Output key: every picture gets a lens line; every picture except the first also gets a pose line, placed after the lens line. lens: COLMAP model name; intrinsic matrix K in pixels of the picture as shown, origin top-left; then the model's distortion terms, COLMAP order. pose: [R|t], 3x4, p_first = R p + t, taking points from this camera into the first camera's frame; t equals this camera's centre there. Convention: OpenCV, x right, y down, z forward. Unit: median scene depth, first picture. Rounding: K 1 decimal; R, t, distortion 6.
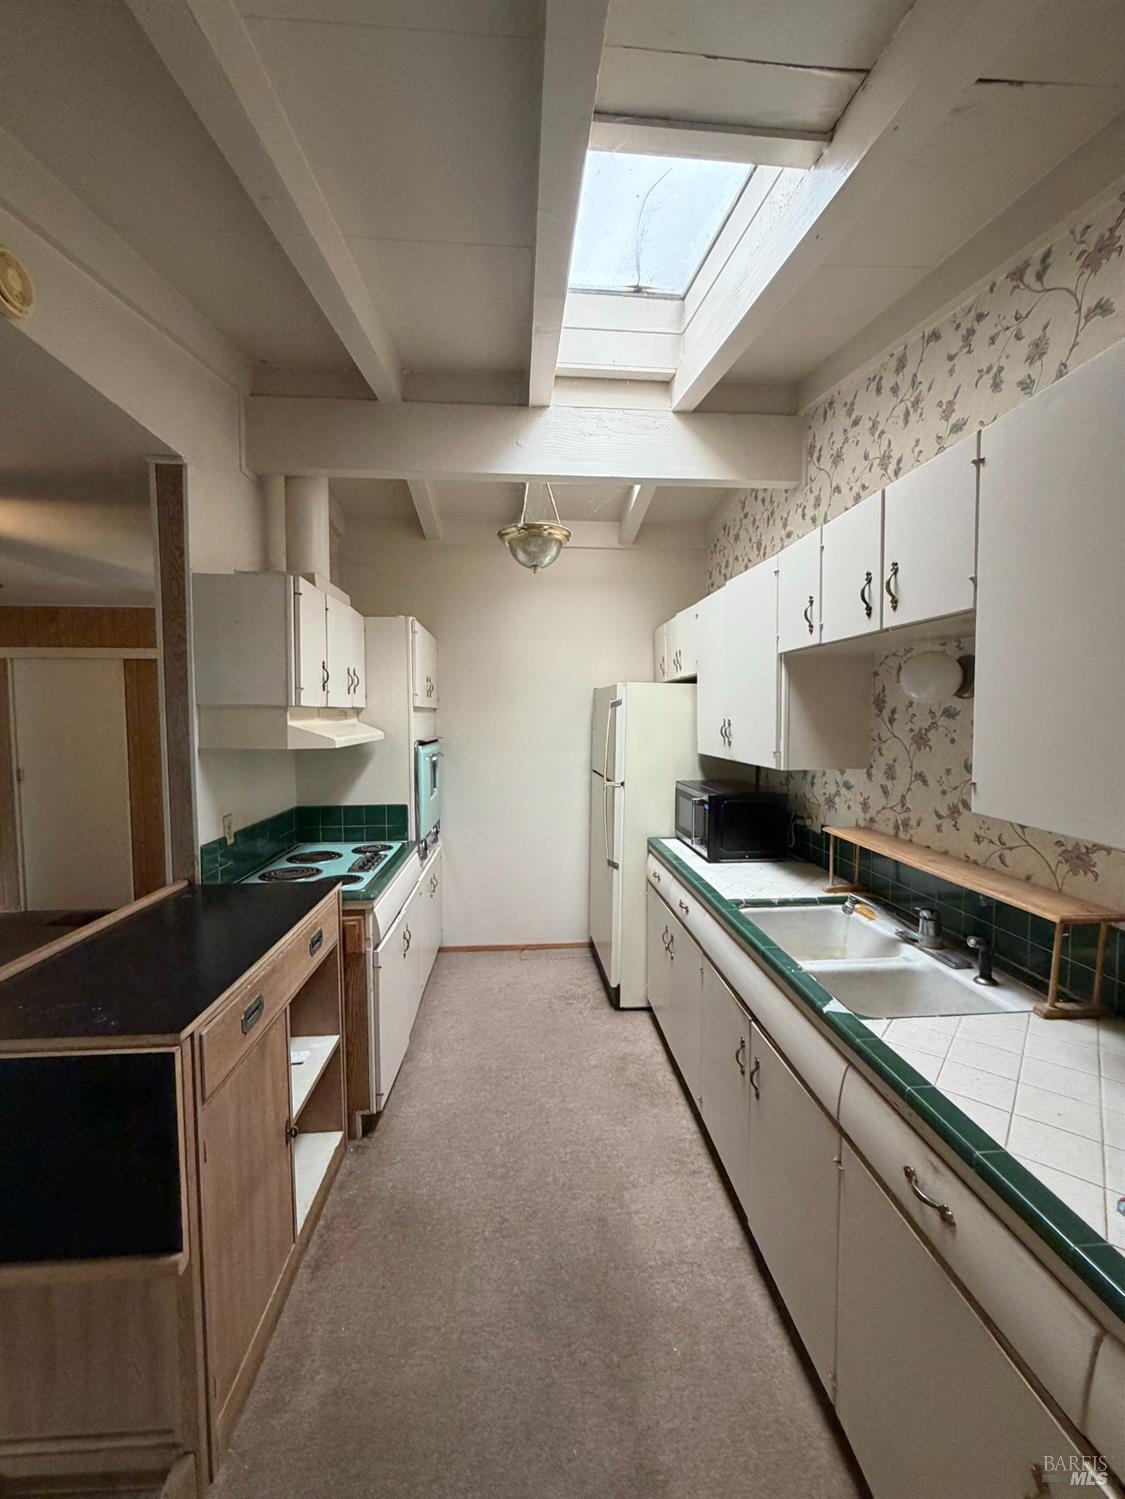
lens RADIAL K [[600.3, 0, 562.3], [0, 600.3, 745.2], [0, 0, 1]] dist [-0.000380, -0.000254]
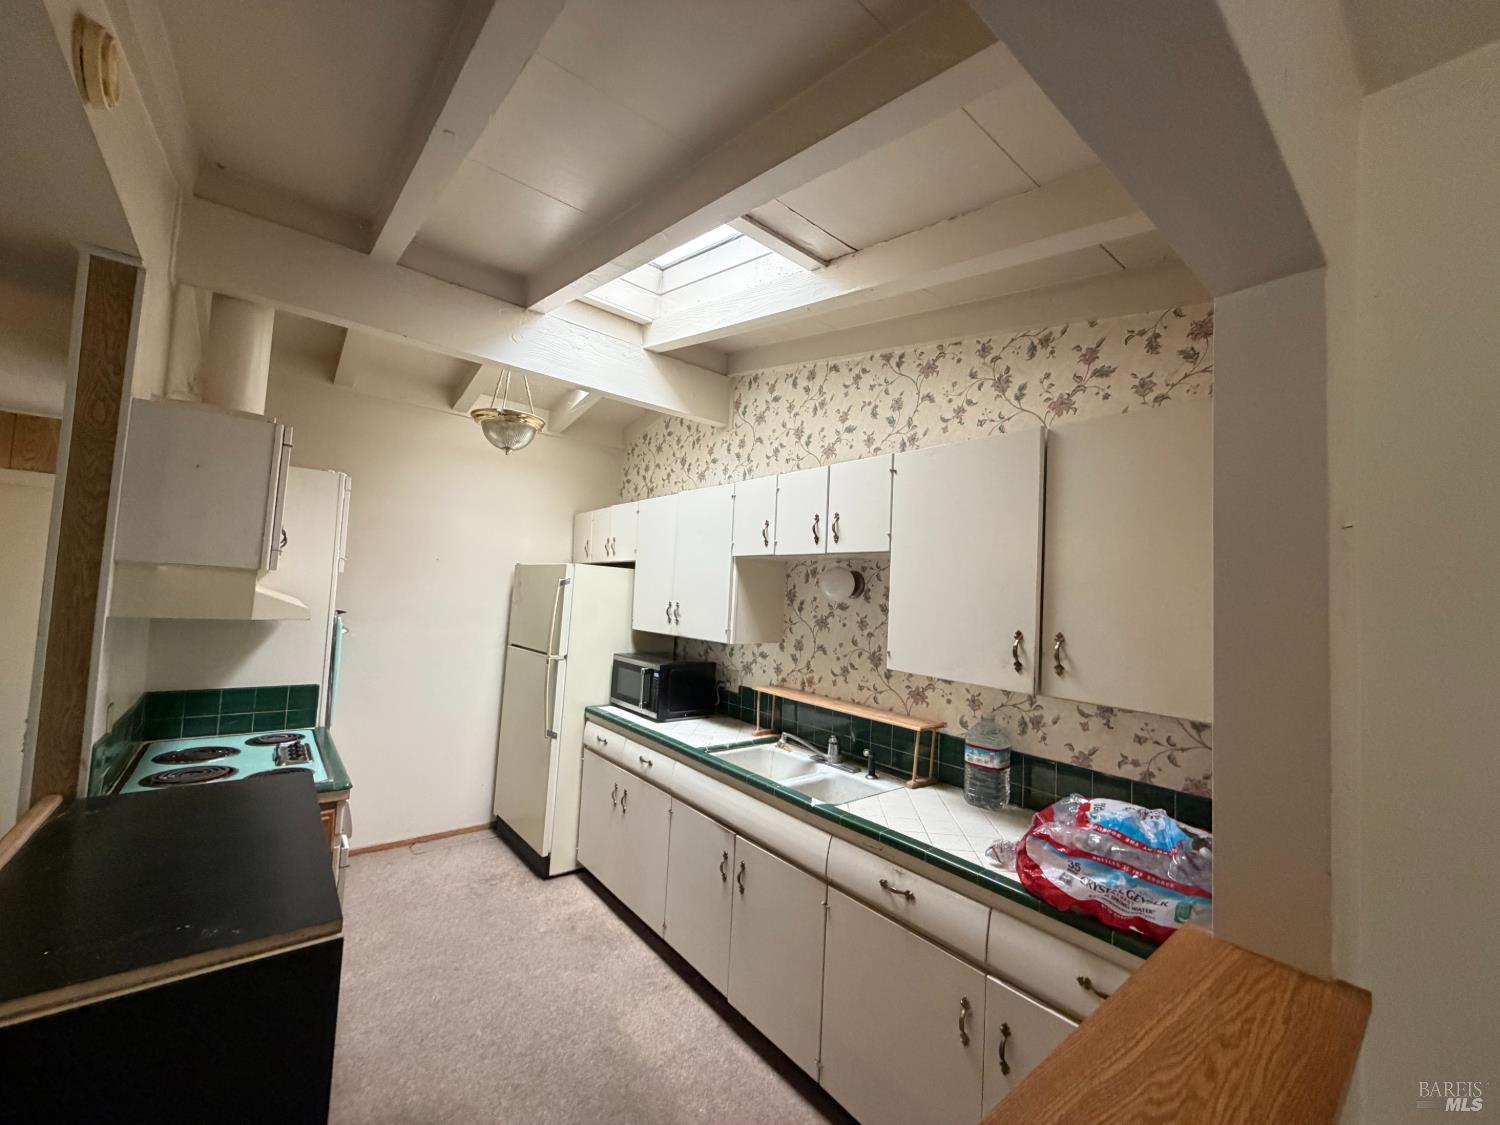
lens RADIAL K [[600.7, 0, 749.4], [0, 600.7, 561.9], [0, 0, 1]] dist [-0.000380, -0.000254]
pose [[0.818030, 0.076477, 0.570069, -0.370857], [-0.022802, 0.994654, -0.100715, -0.006031], [-0.574724, 0.069389, 0.815400, -0.112032]]
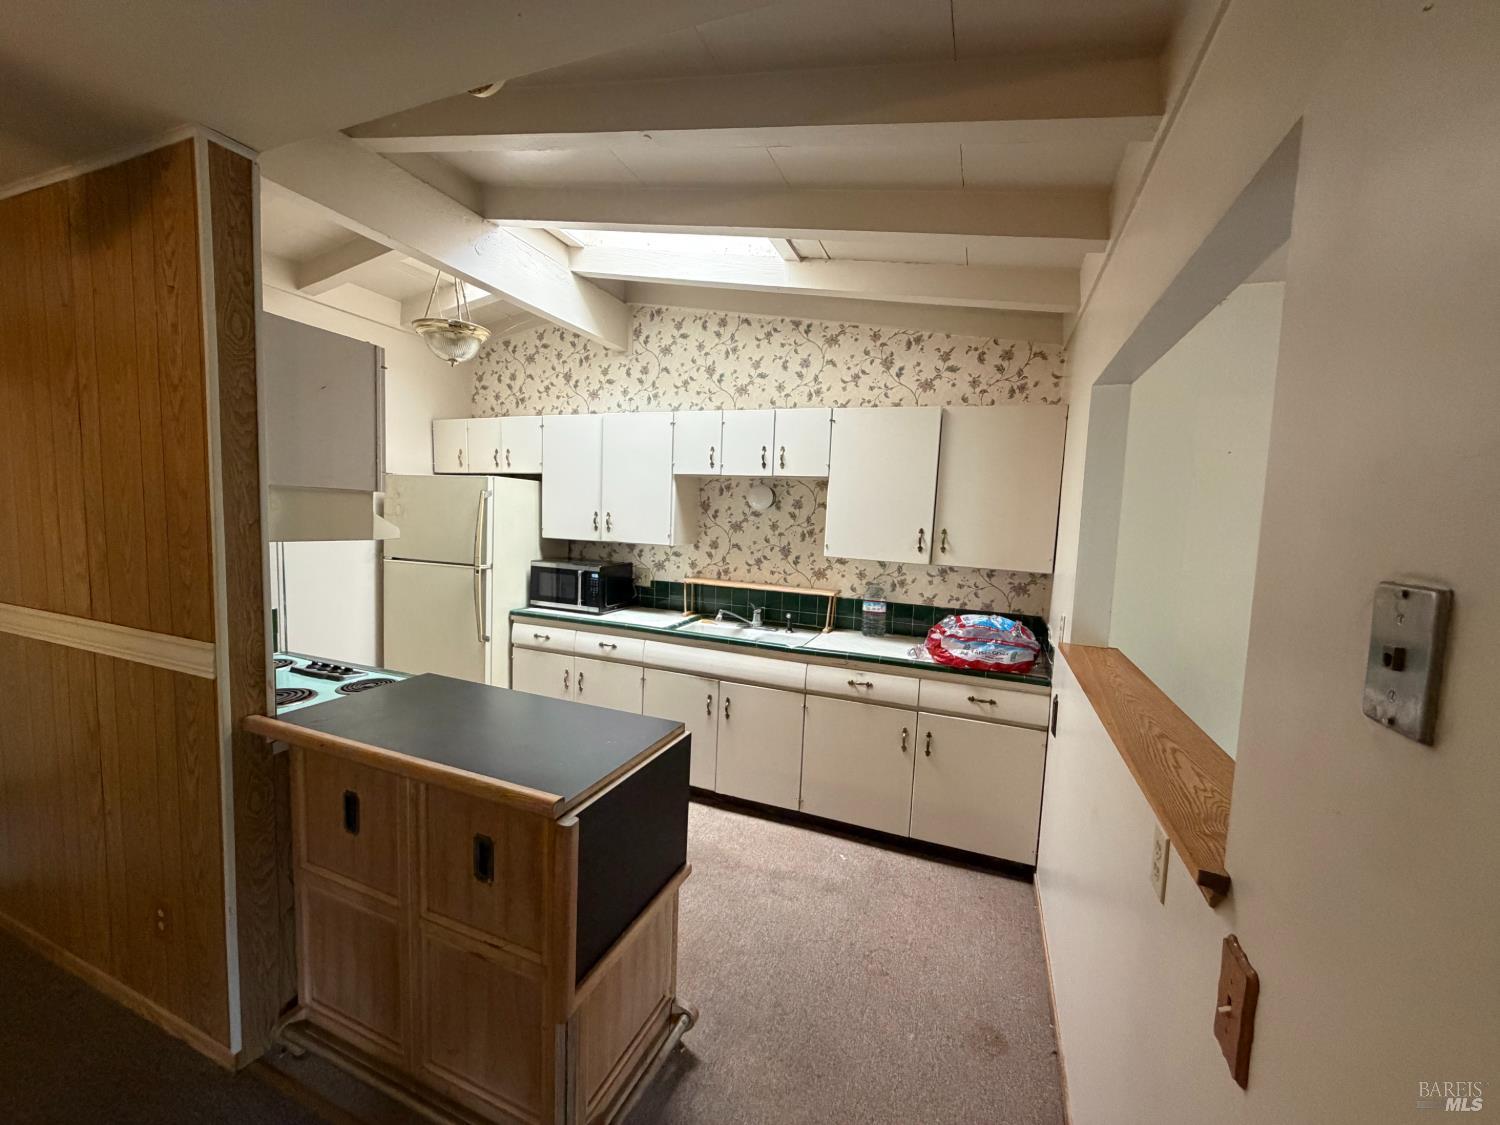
lens RADIAL K [[600.7, 0, 752.5], [0, 600.7, 562.3], [0, 0, 1]] dist [-0.000380, -0.000254]
pose [[0.430602, -0.057352, 0.900718, -1.021995], [0.006101, 0.998141, 0.060639, -0.011471], [-0.902521, -0.020617, 0.430152, 0.101731]]
